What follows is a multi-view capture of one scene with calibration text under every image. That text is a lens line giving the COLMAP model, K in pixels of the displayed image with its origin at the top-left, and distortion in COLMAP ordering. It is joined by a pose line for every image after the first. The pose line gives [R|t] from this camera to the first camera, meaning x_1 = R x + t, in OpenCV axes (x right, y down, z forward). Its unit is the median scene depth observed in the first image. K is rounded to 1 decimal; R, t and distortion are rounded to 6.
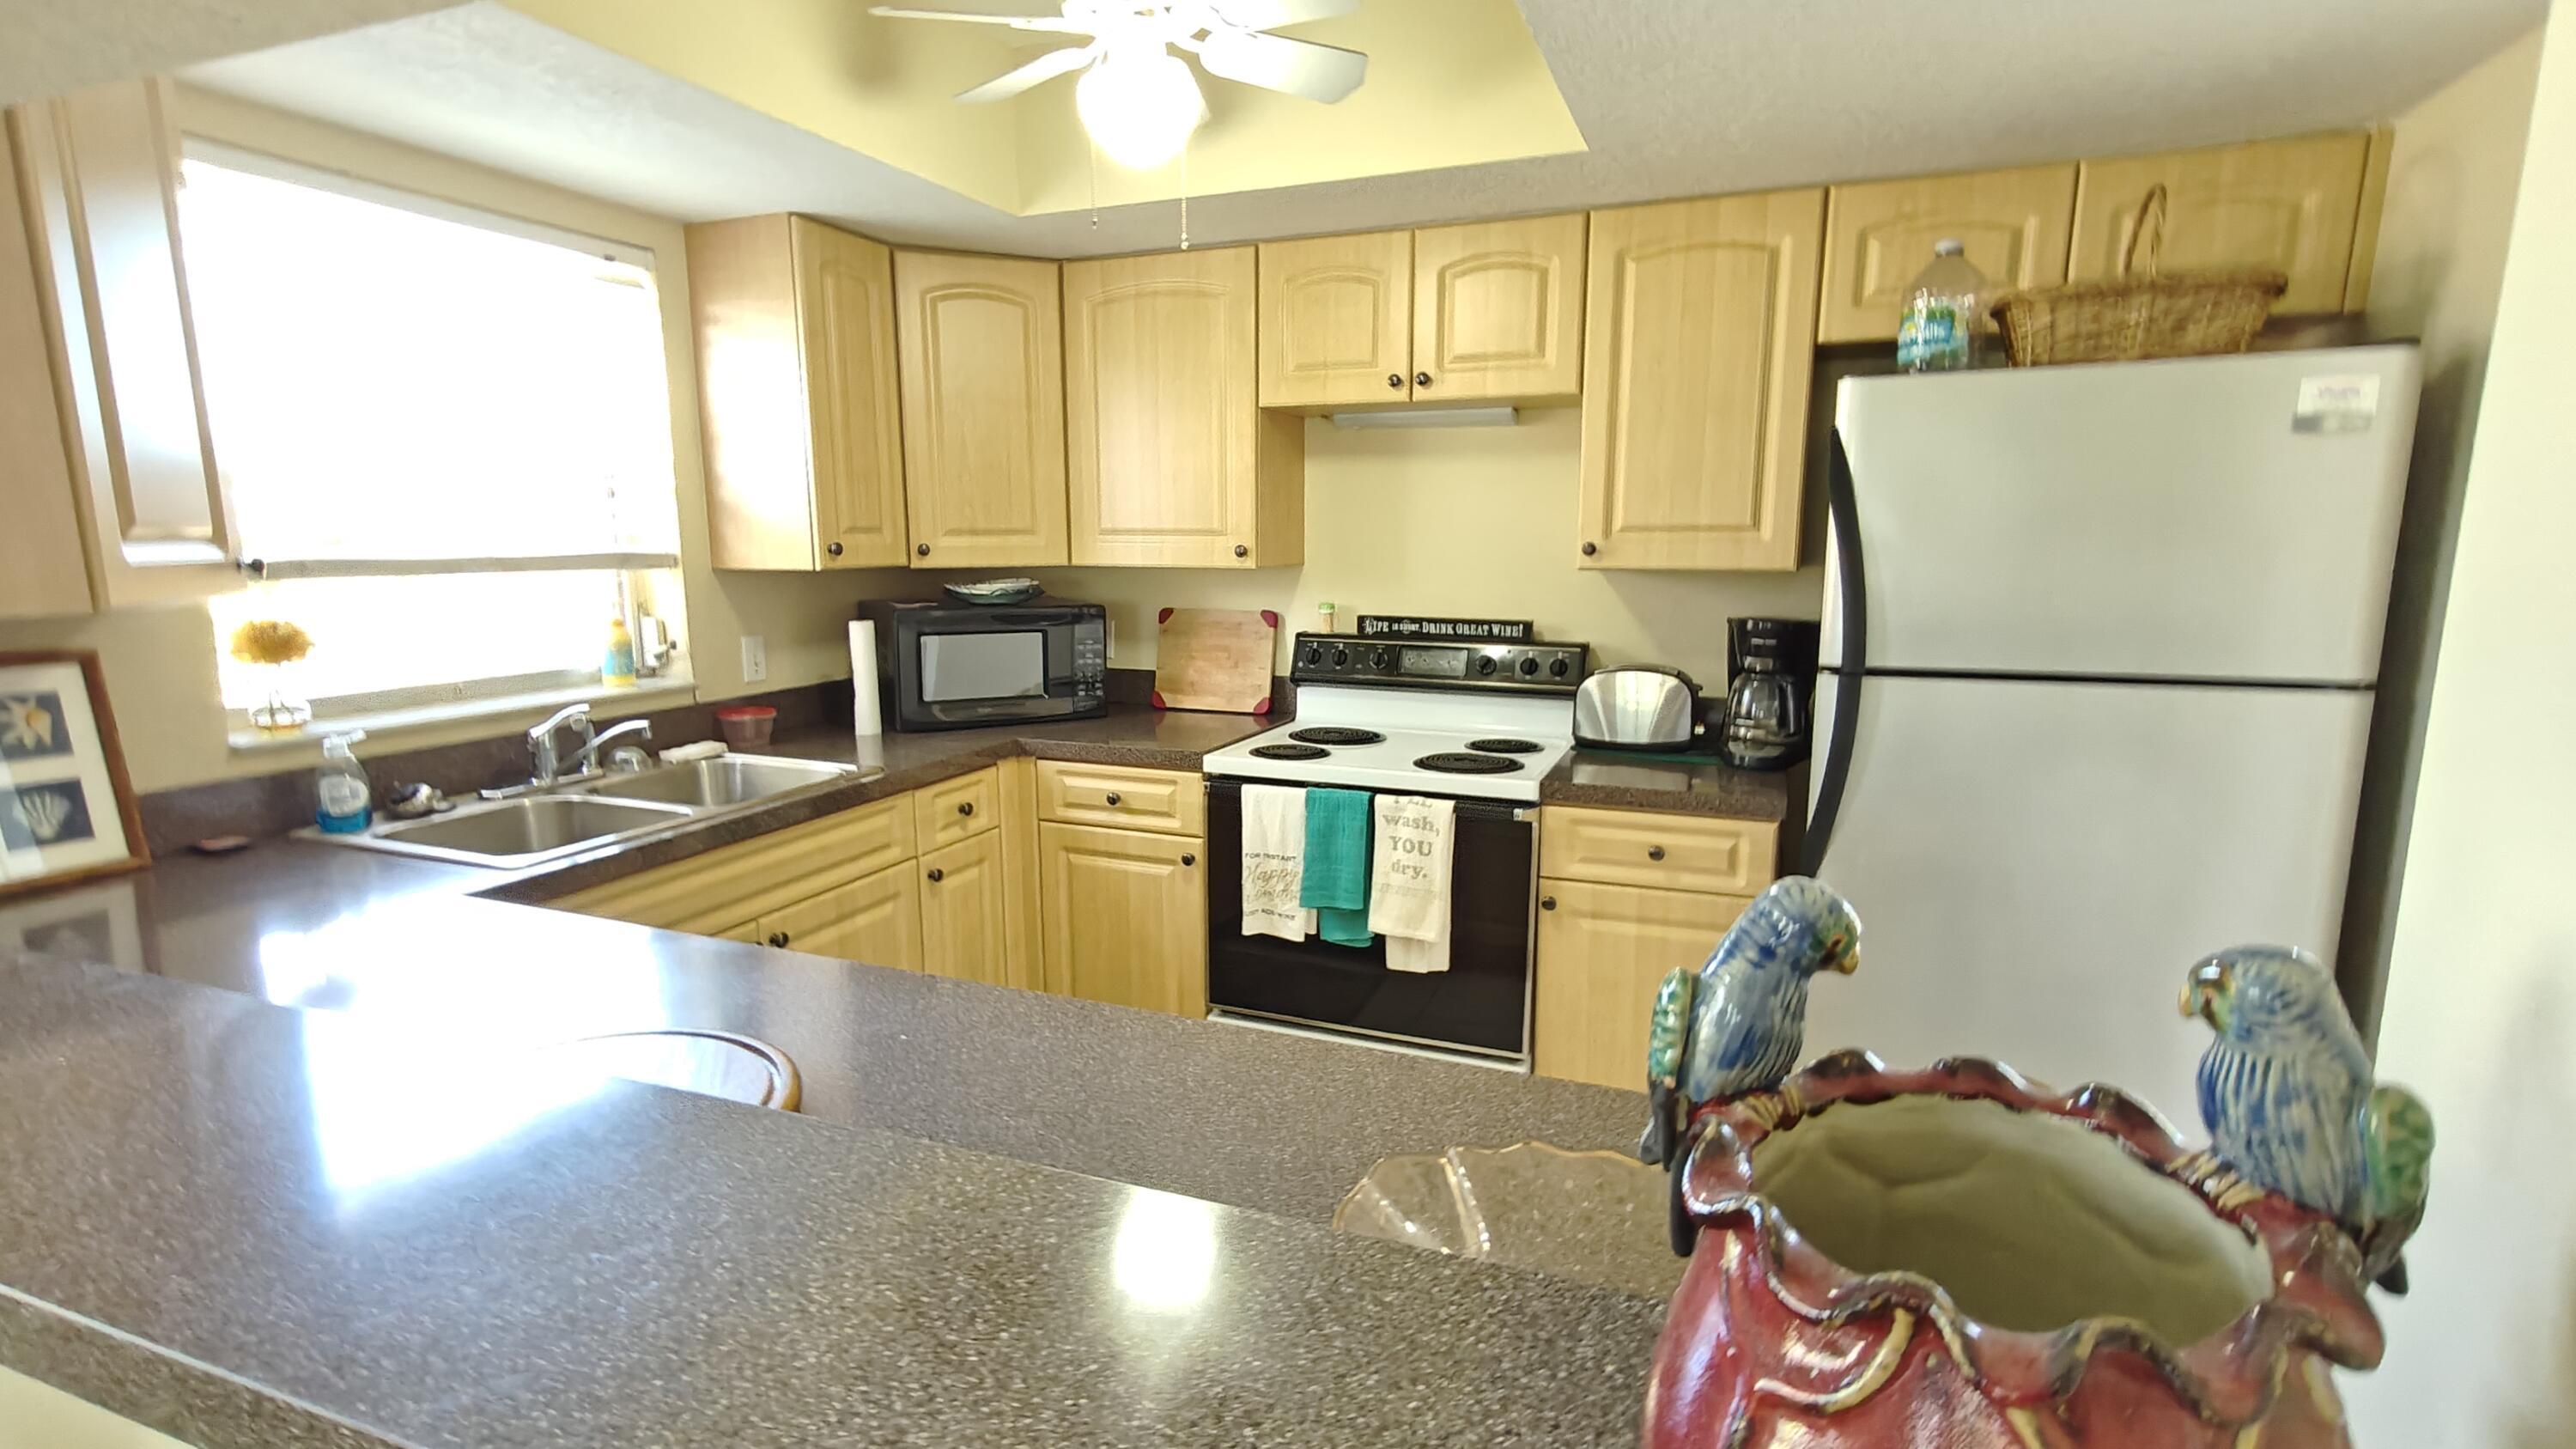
lens RADIAL K [[1188.1, 0, 1288.9], [0, 1188.1, 731.3], [0, 0, 1]] dist [-0.002066, -0.000526]
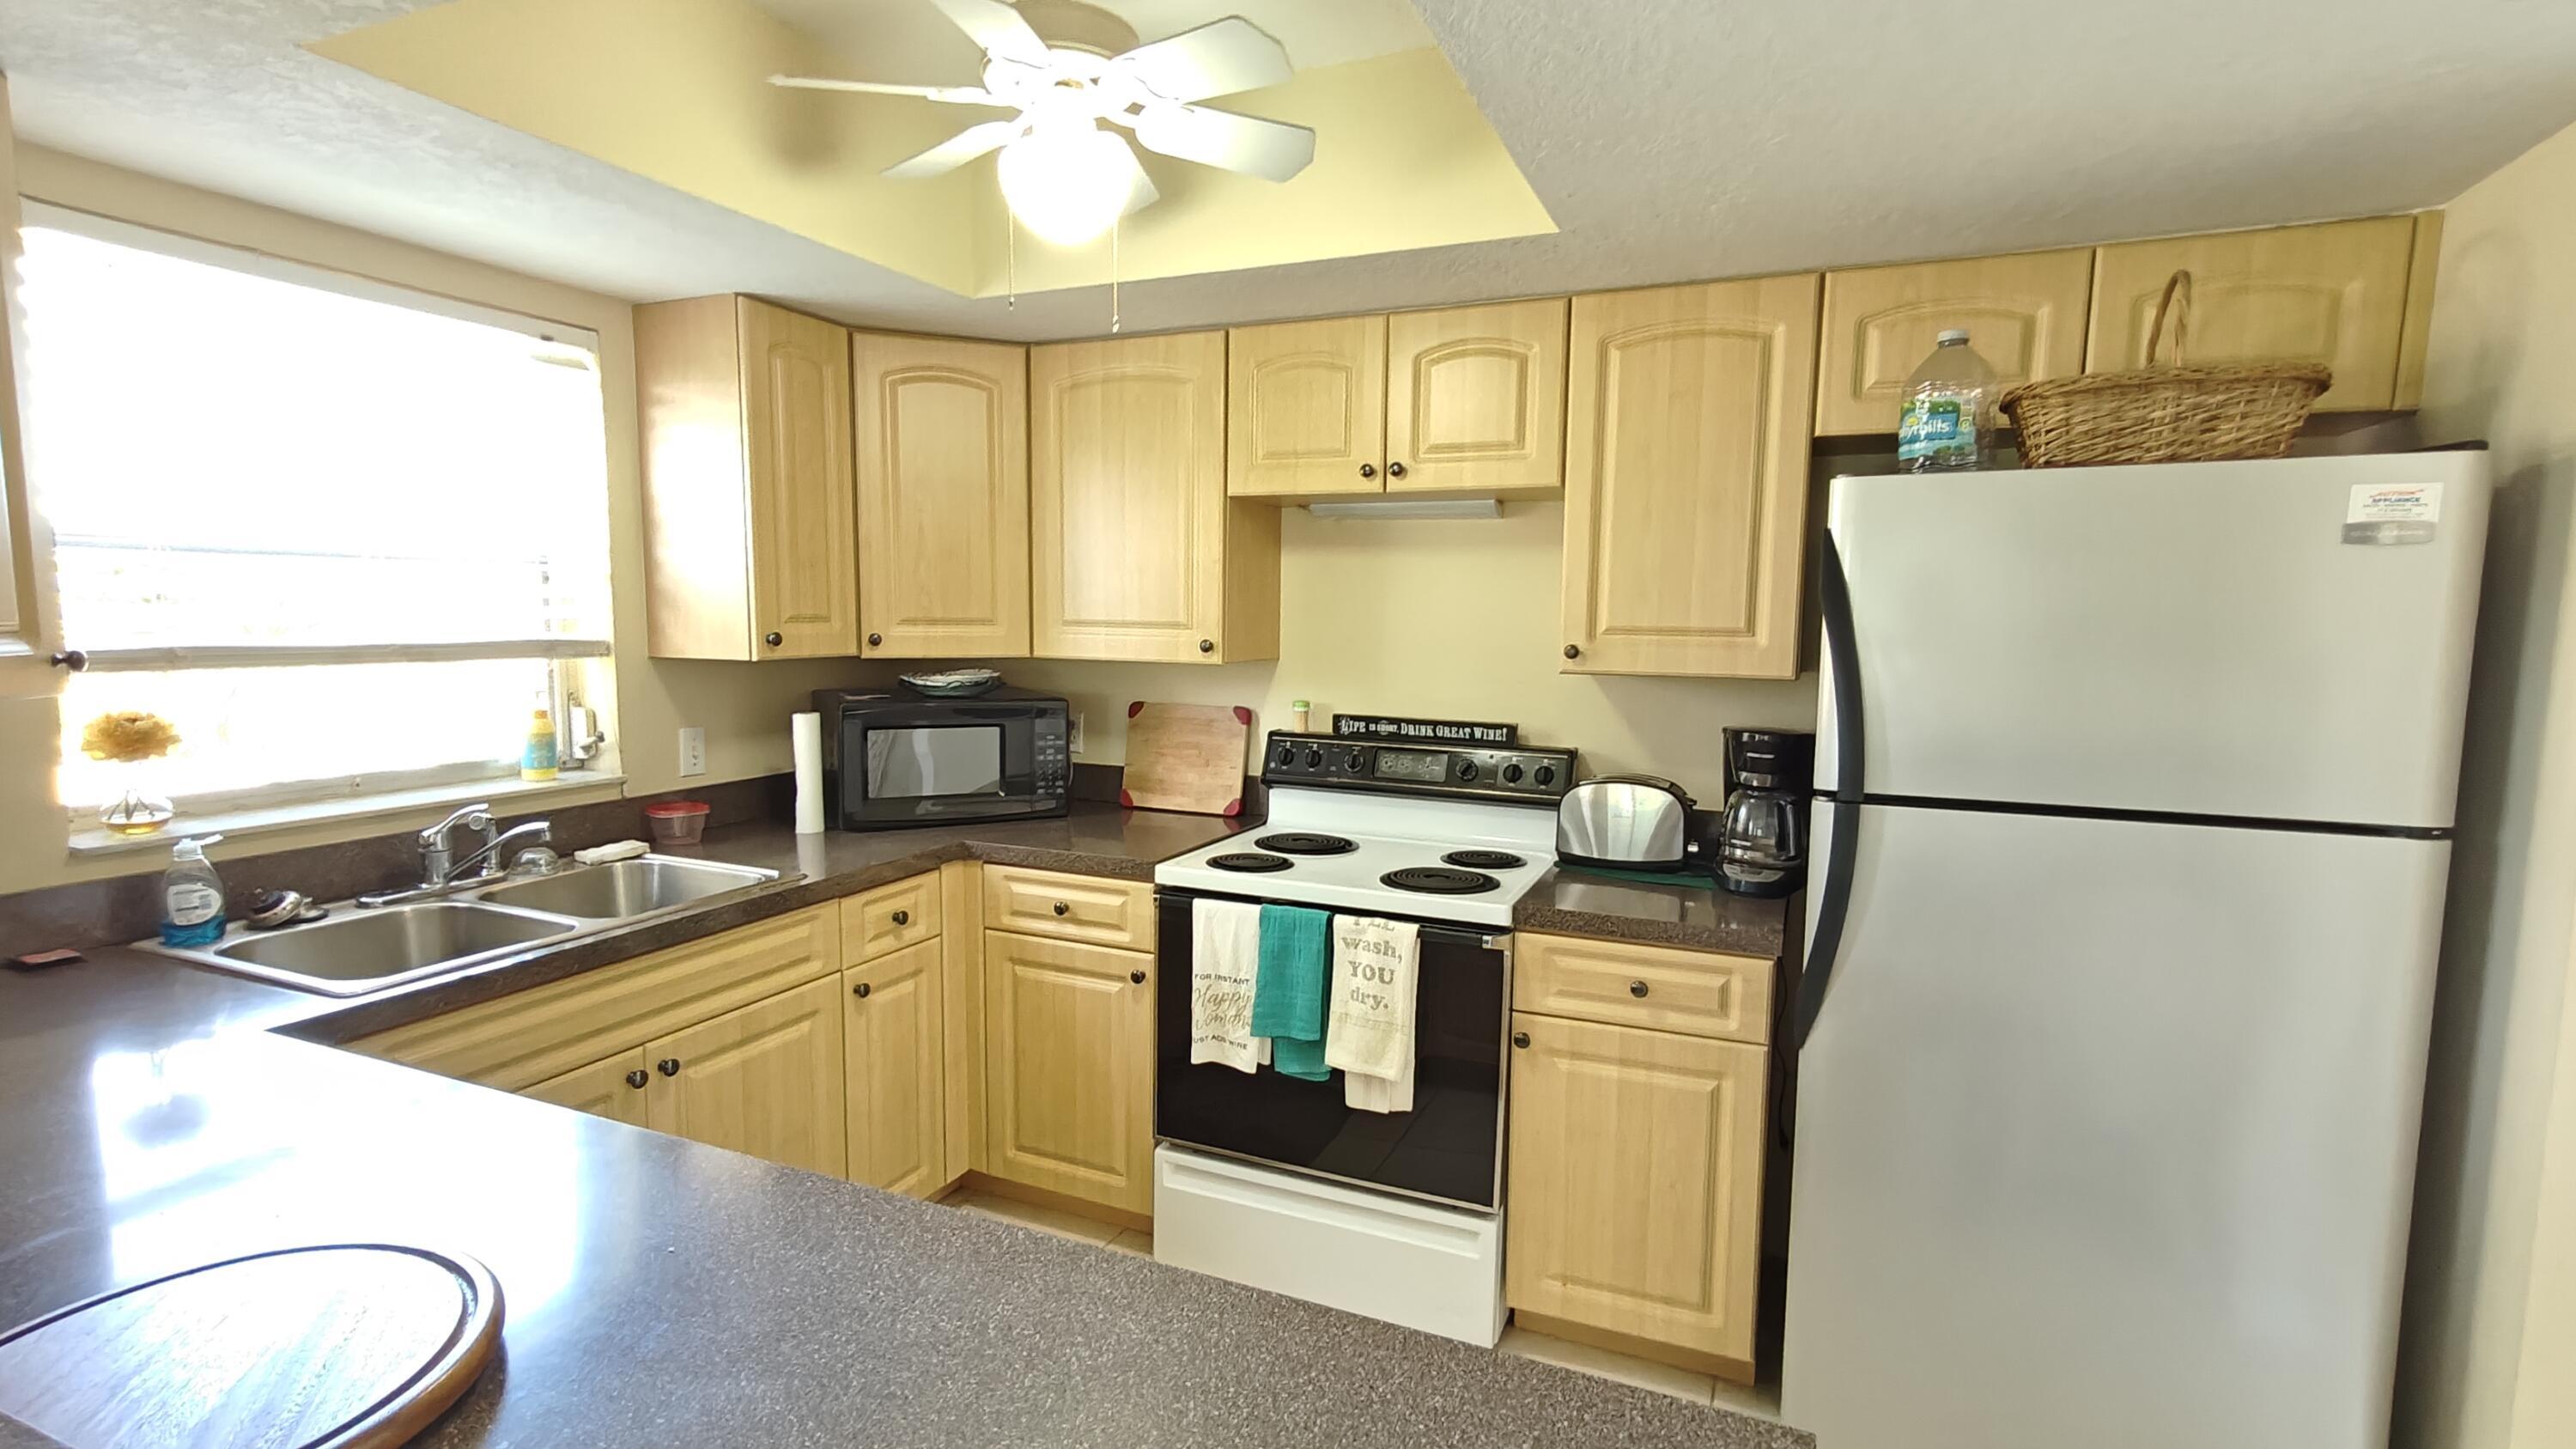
lens RADIAL K [[1188.1, 0, 1290.6], [0, 1188.1, 731.2], [0, 0, 1]] dist [-0.002066, -0.000526]
pose [[0.999488, 0.016507, -0.027397, 0.063440], [-0.018254, 0.997734, -0.064764, -0.028716], [0.026266, 0.065231, 0.997524, 0.076256]]
